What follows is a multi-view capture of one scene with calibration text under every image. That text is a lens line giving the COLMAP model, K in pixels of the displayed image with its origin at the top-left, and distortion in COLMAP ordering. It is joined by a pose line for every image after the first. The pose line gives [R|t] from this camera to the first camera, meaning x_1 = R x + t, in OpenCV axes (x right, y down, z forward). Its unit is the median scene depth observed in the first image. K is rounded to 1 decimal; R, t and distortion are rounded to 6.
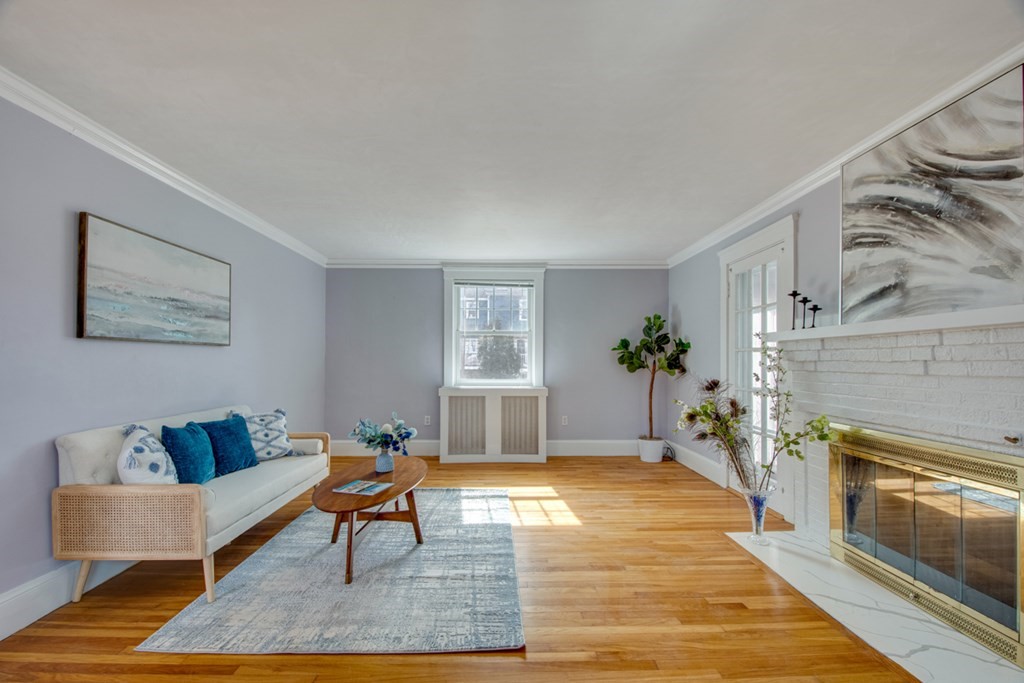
lens RADIAL K [[482.3, 0, 524.9], [0, 482.3, 352.8], [0, 0, 1]] dist [0.016701, -0.023787]
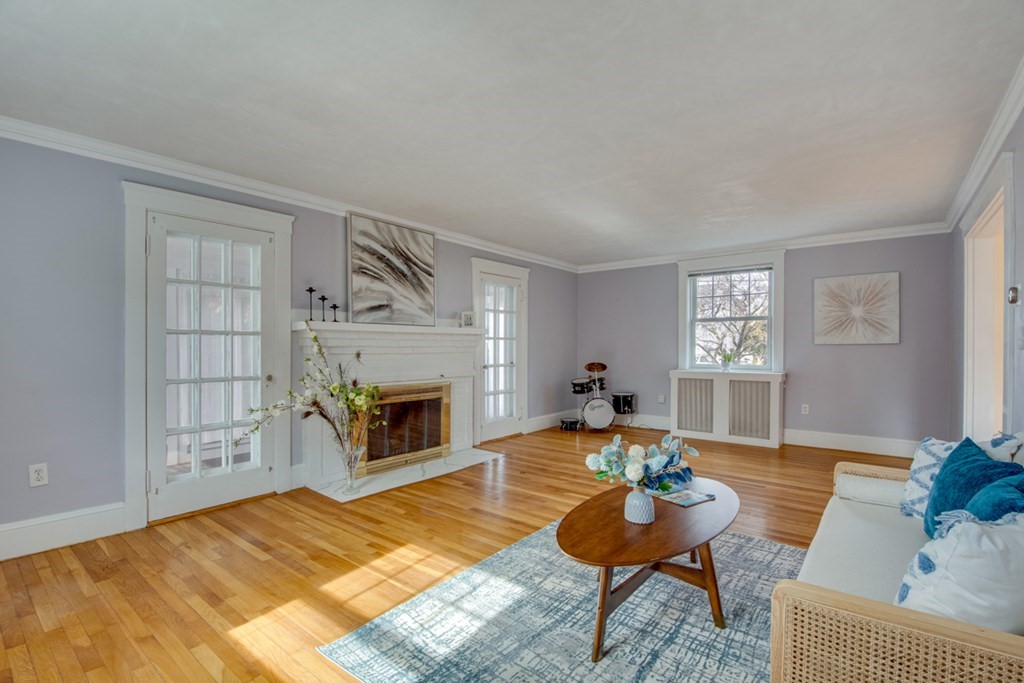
lens RADIAL K [[478.4, 0, 488.4], [0, 478.4, 349.8], [0, 0, 1]] dist [0.002699, -0.011619]
pose [[-0.743652, 0.000547, 0.668567, -0.610288], [-0.008497, 0.999911, -0.010269, 0.036994], [-0.668513, -0.013317, -0.743581, 1.742164]]
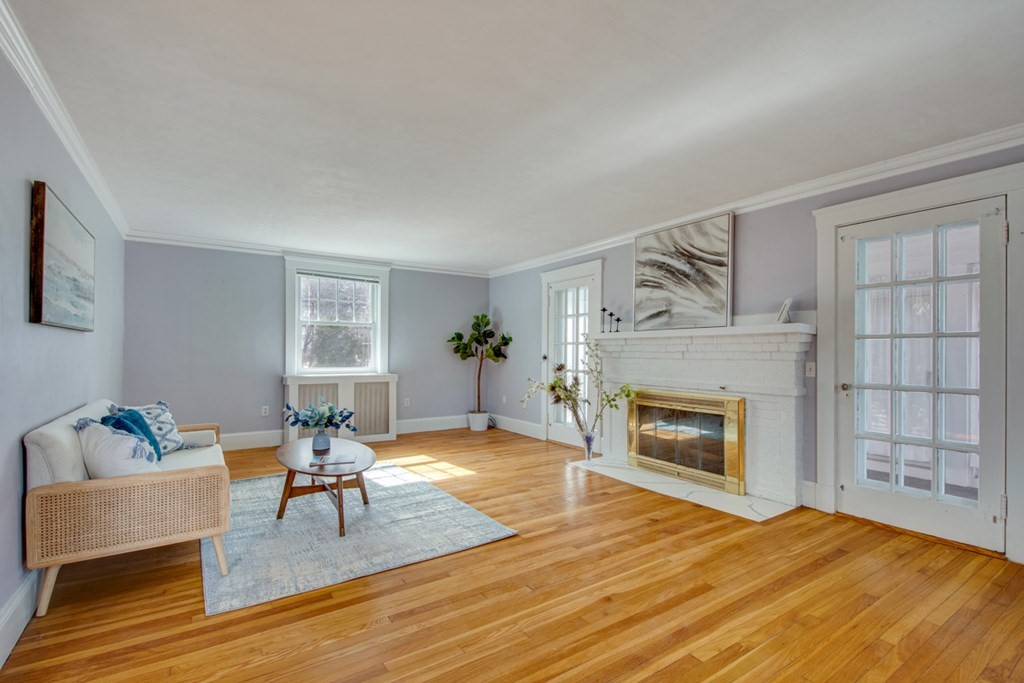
lens RADIAL K [[466.9, 0, 541.0], [0, 466.9, 349.4], [0, 0, 1]] dist [0.040224, -0.032704]
pose [[0.834405, 0.006259, 0.551116, -0.521210], [-0.014089, 0.999851, 0.009974, -0.002475], [-0.550972, -0.016087, 0.834369, -0.201819]]
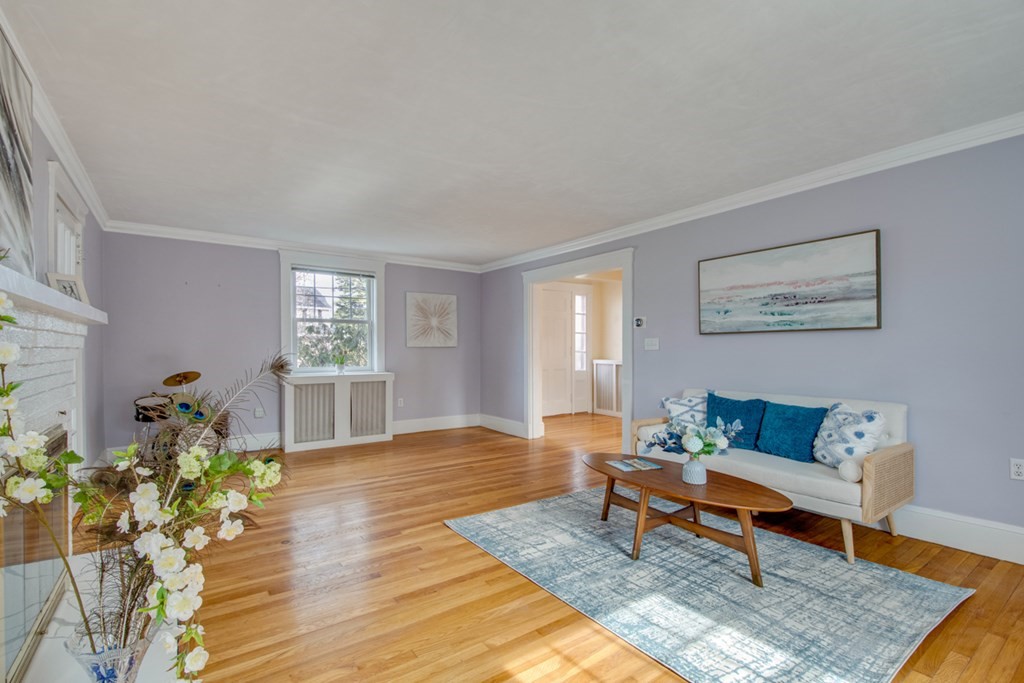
lens RADIAL K [[466.9, 0, 541.0], [0, 466.9, 349.4], [0, 0, 1]] dist [0.040224, -0.032704]
pose [[-0.820857, 0.005023, -0.571112, 0.414354], [0.013139, 0.999863, -0.010092, 0.027425], [0.570983, -0.015788, -0.820810, 1.647941]]
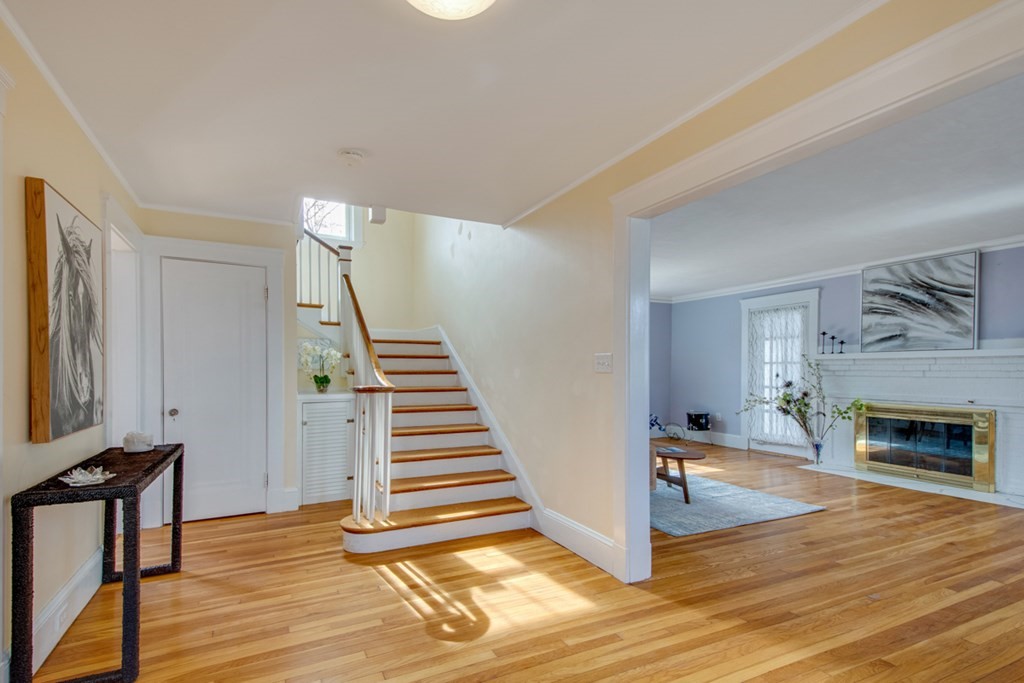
lens RADIAL K [[493.3, 0, 508.2], [0, 493.3, 373.5], [0, 0, 1]] dist [0.003110, -0.010438]
pose [[0.918280, 0.001045, 0.395930, -1.390828], [-0.011801, 0.999624, 0.024732, -0.003174], [-0.395755, -0.027383, 0.917948, -0.256667]]
